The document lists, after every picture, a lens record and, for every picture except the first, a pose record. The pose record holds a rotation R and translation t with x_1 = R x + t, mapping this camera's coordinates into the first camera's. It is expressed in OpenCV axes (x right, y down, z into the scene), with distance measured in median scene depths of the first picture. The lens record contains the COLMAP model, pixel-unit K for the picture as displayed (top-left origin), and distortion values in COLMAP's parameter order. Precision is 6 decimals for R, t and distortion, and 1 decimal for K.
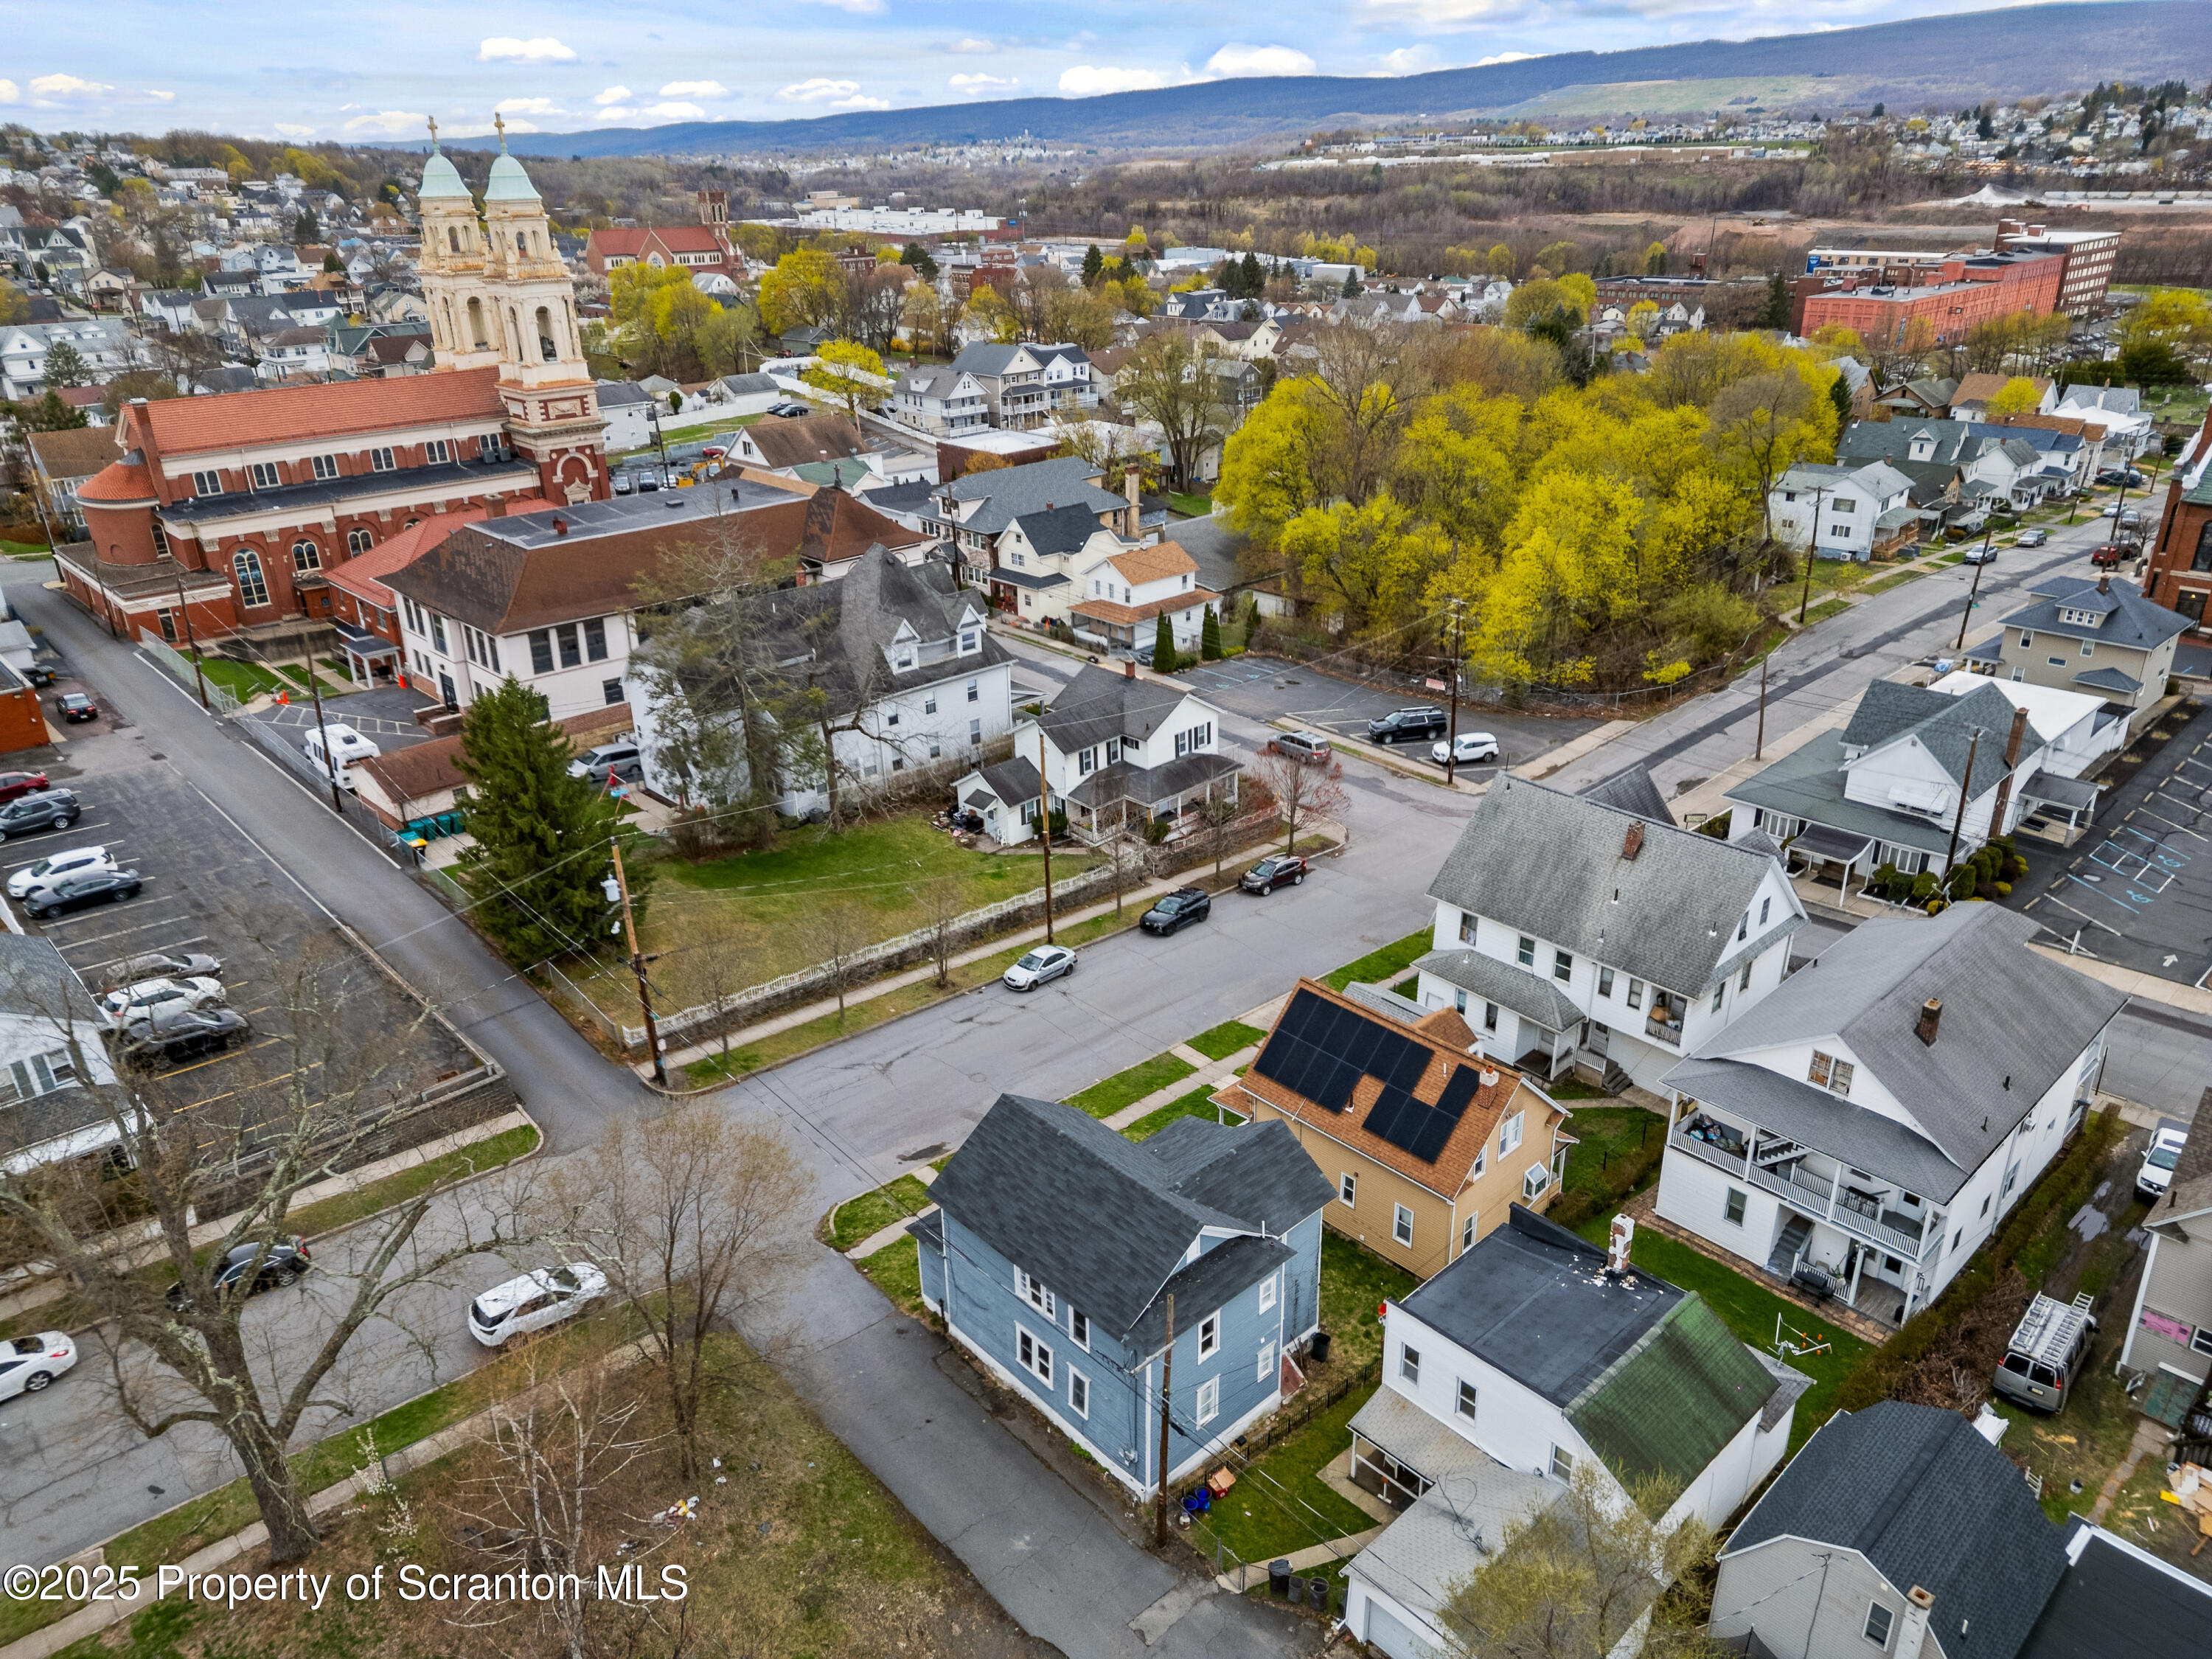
lens RADIAL K [[1530.1, 0, 1106.0], [0, 1530.1, 829.5], [0, 0, 1]] dist [0.007420, 0.000048]
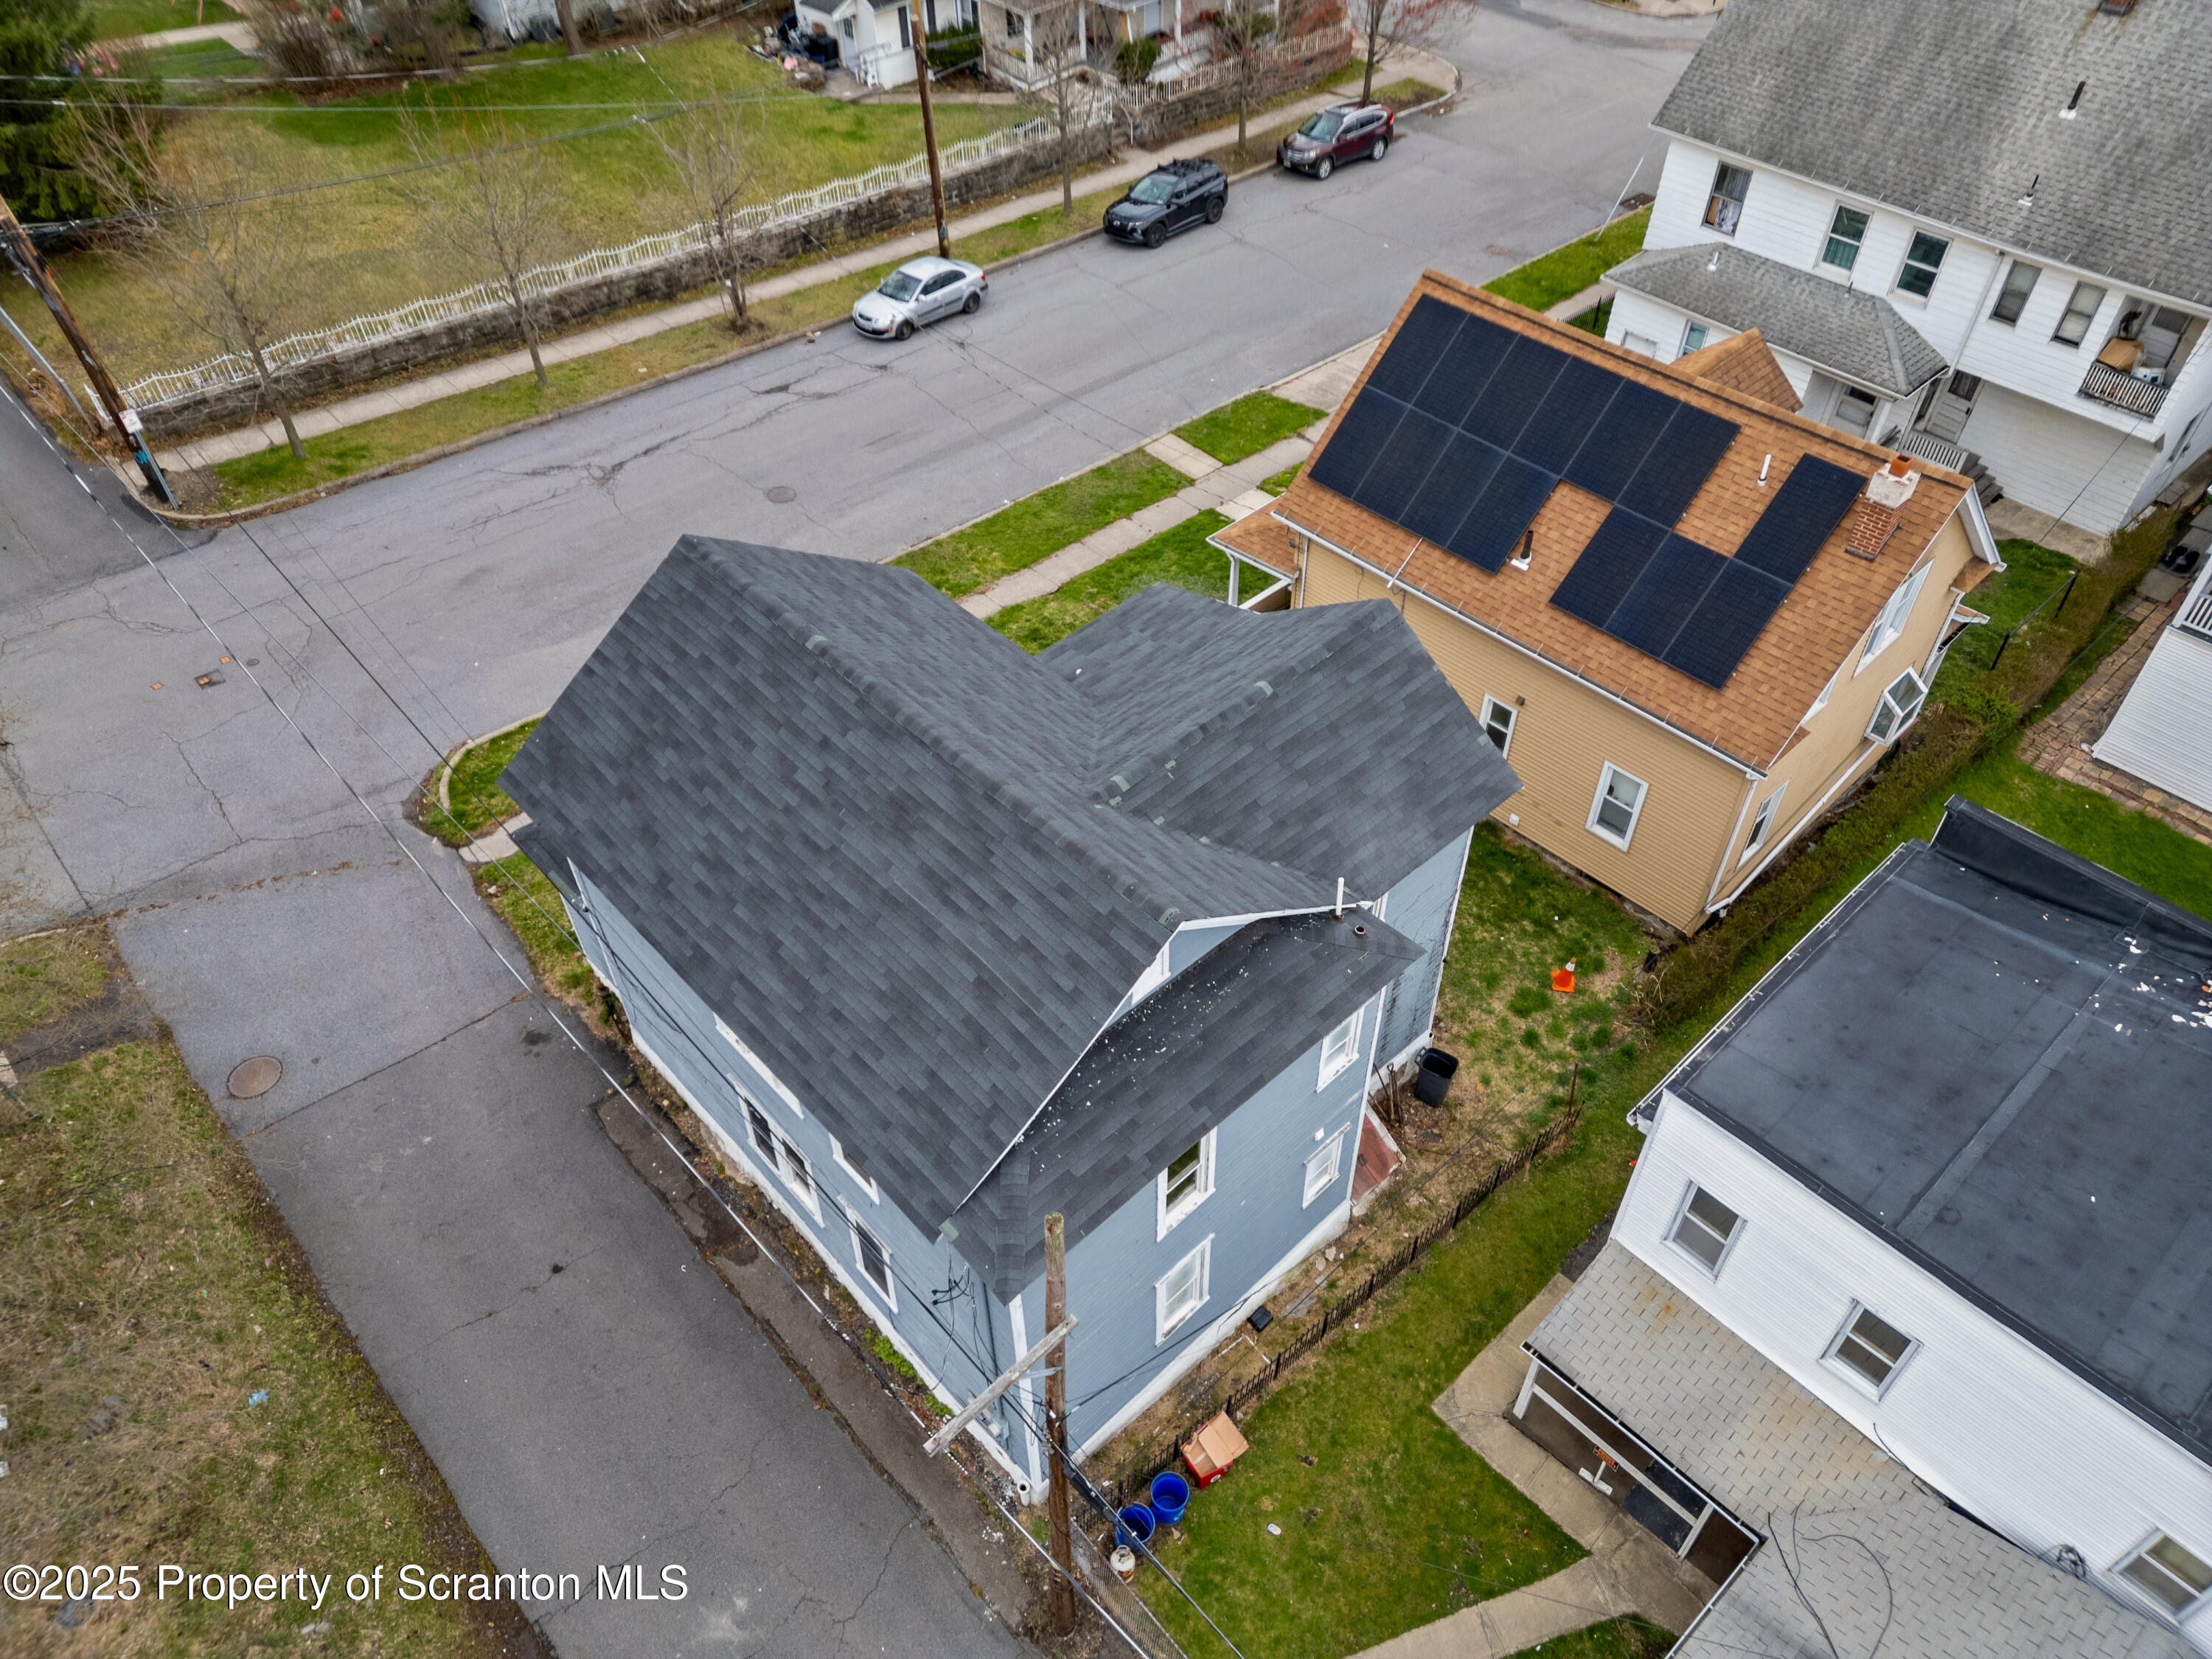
lens RADIAL K [[1516.0, 0, 1106.0], [0, 1516.0, 829.5], [0, 0, 1]] dist [0.076537, -0.001255]
pose [[0.999964, 0.000082, -0.008497, 0.033061], [0.003020, 0.931233, 0.364411, 0.074034], [0.007942, -0.364423, 0.931200, 0.446737]]
